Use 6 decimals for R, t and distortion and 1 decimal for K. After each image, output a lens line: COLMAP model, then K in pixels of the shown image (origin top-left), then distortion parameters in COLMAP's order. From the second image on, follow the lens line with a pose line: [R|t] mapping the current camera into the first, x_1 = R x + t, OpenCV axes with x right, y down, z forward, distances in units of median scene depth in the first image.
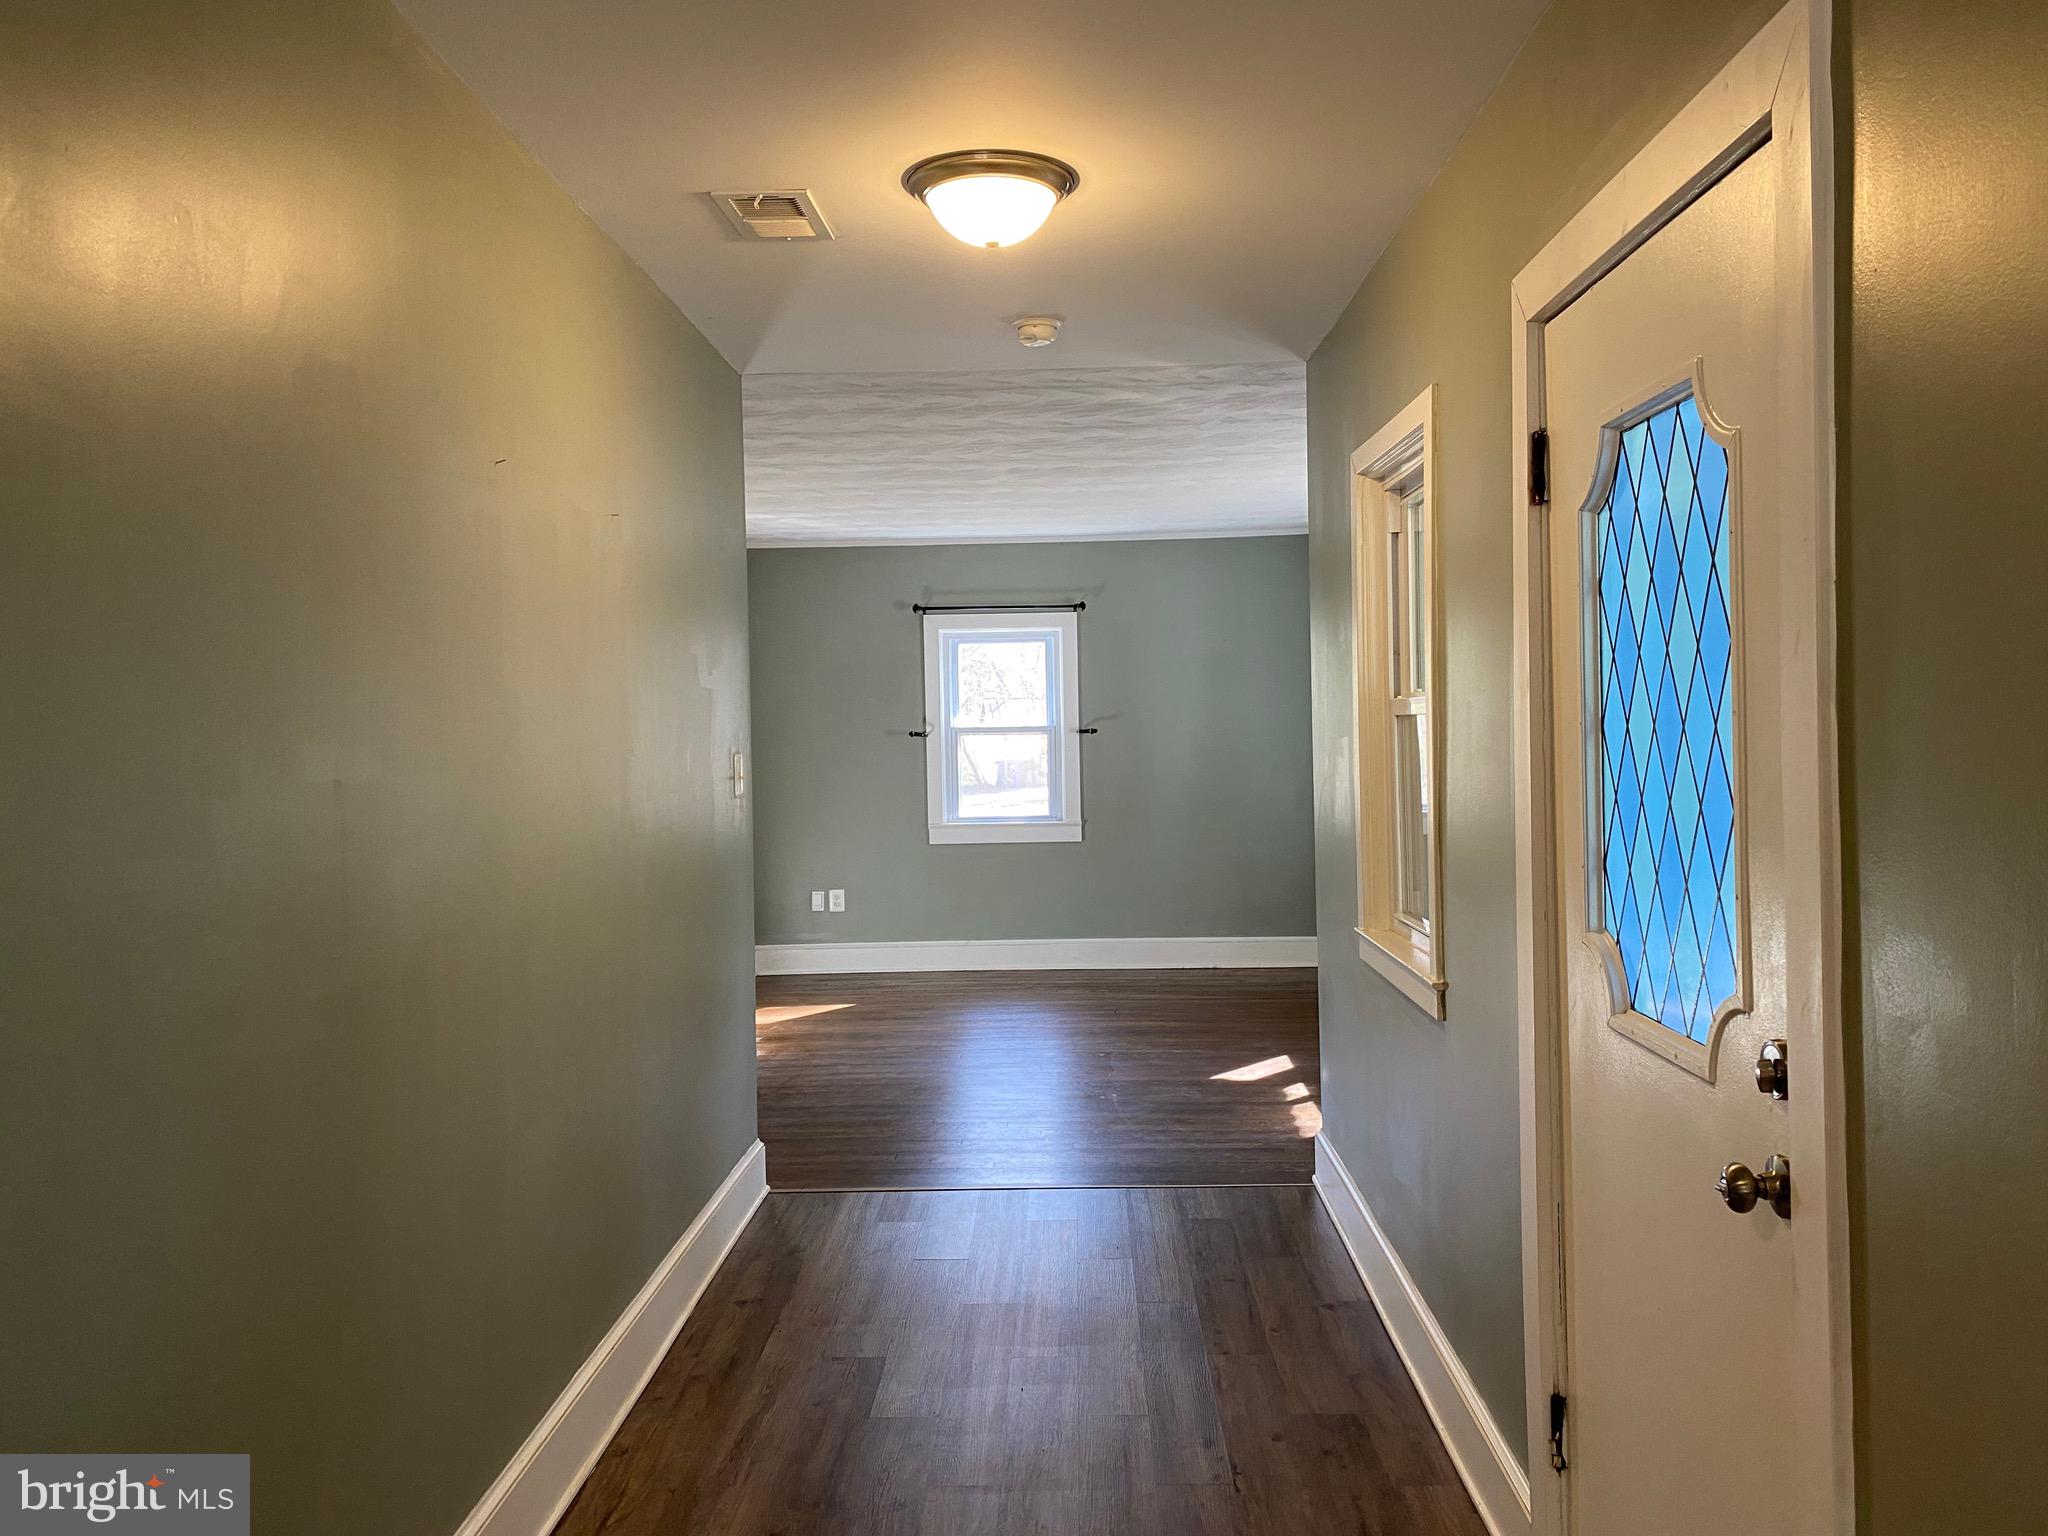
lens RADIAL K [[1551.7, 0, 1023.7], [0, 1551.7, 763.5], [0, 0, 1]] dist [0.050809, -0.048674]
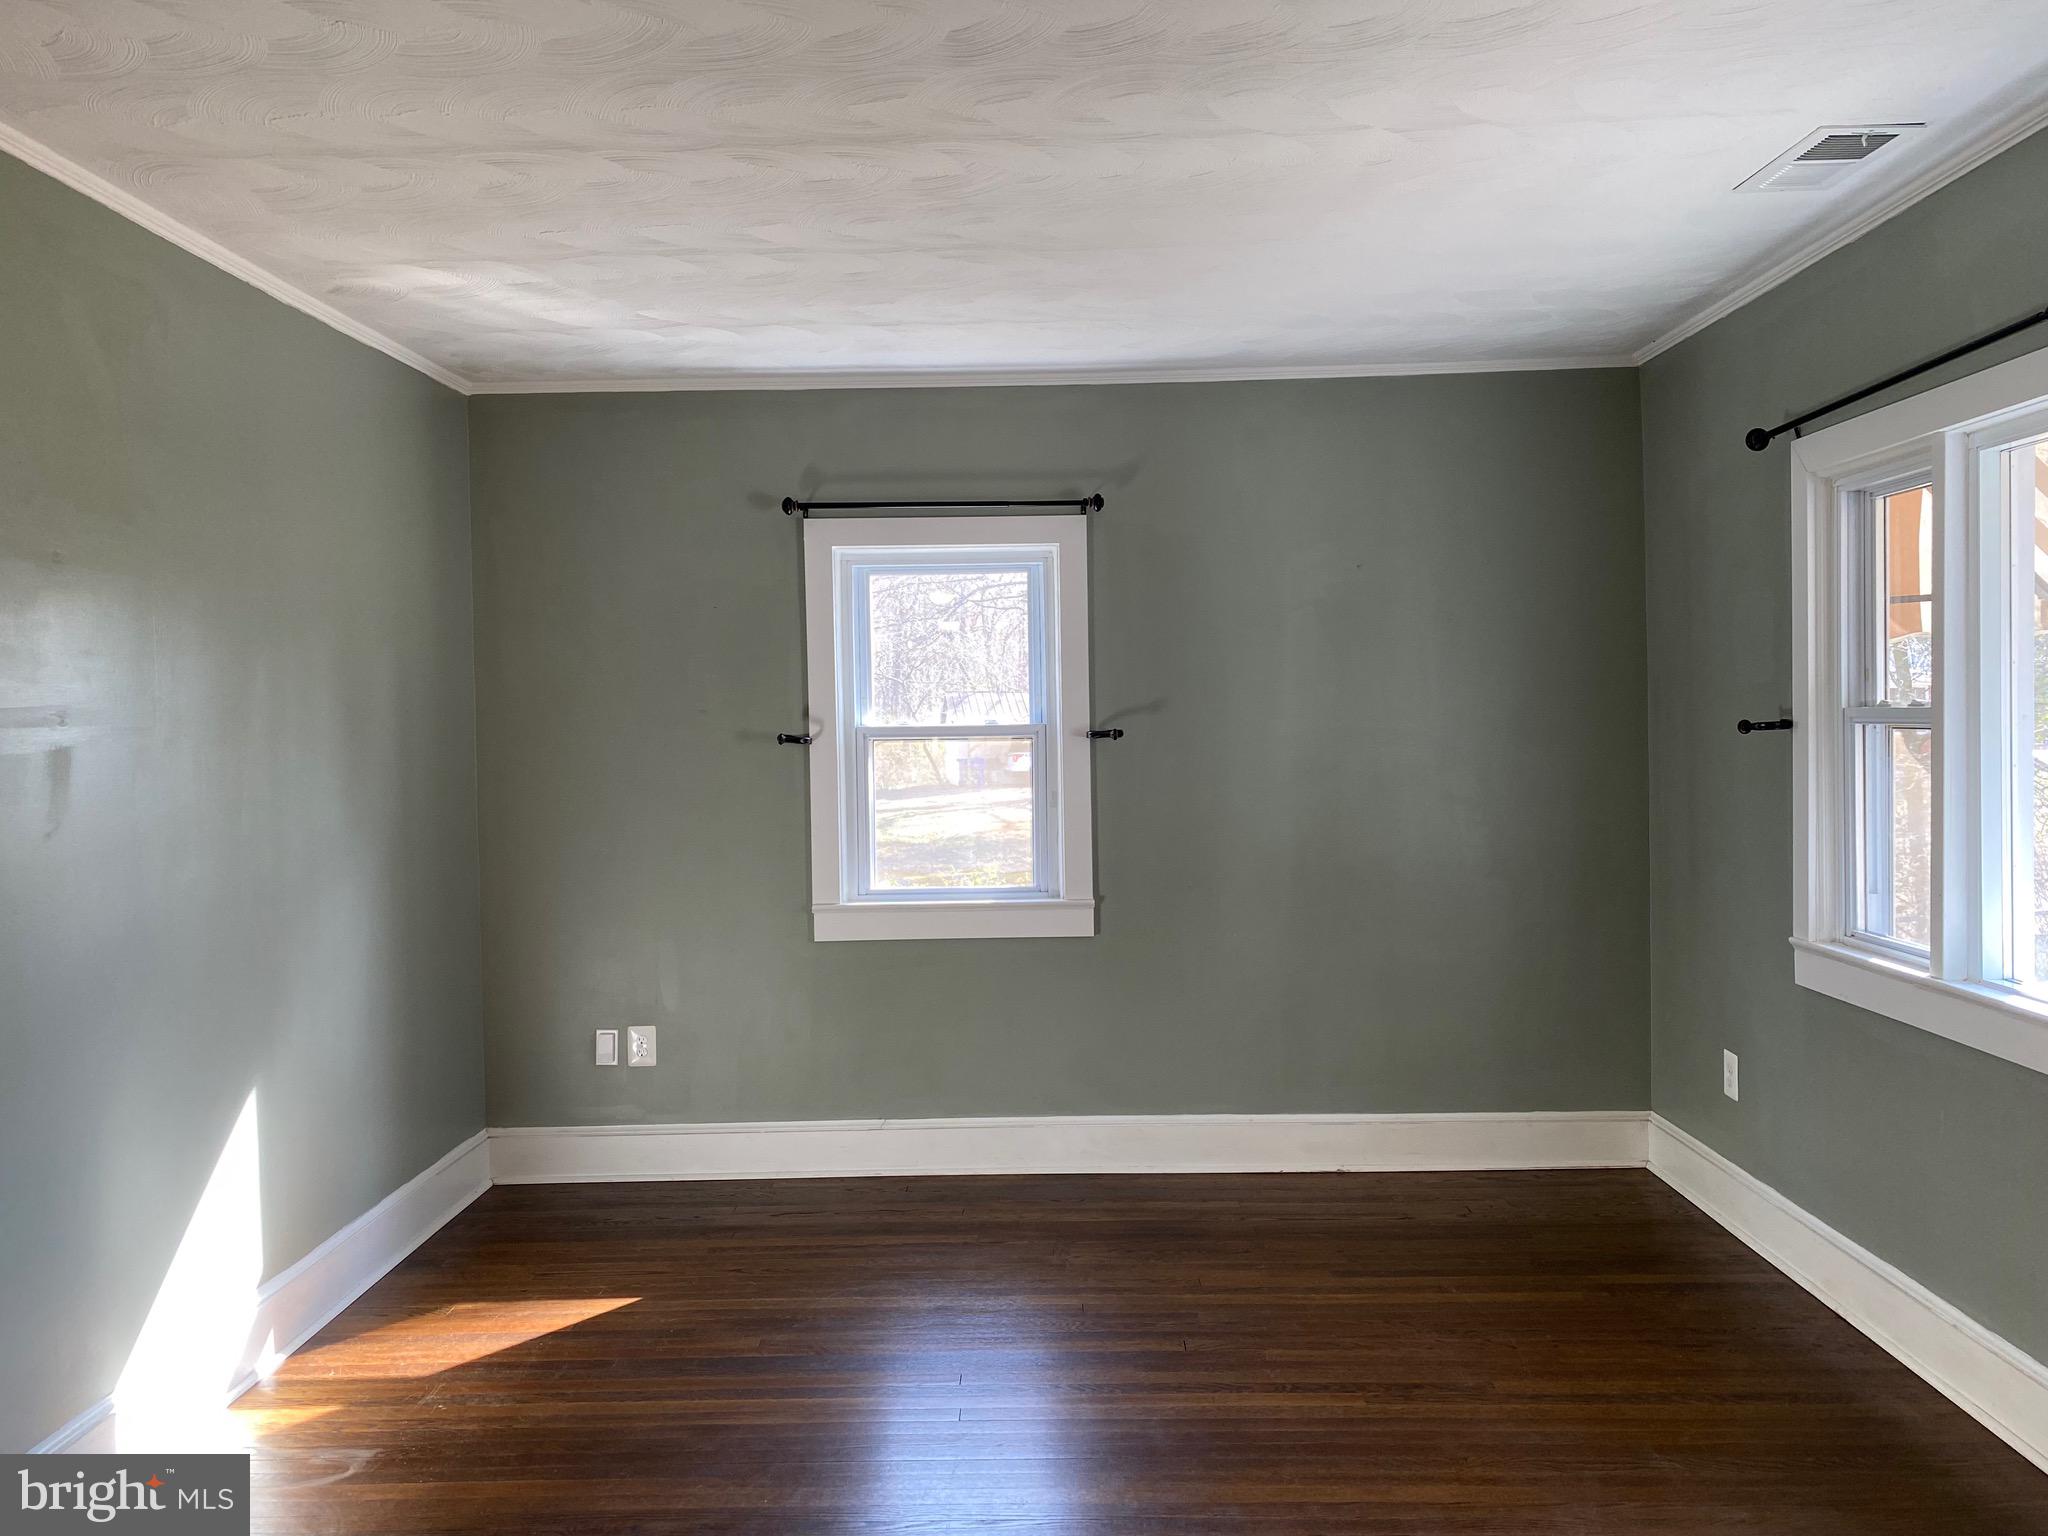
lens RADIAL K [[1551.7, 0, 1036.3], [0, 1551.7, 774.1], [0, 0, 1]] dist [0.050809, -0.048674]
pose [[0.999529, 0.001764, 0.030651, 0.000207], [-0.002064, 0.999950, 0.009780, -0.012308], [-0.030632, -0.009839, 0.999482, 0.454374]]
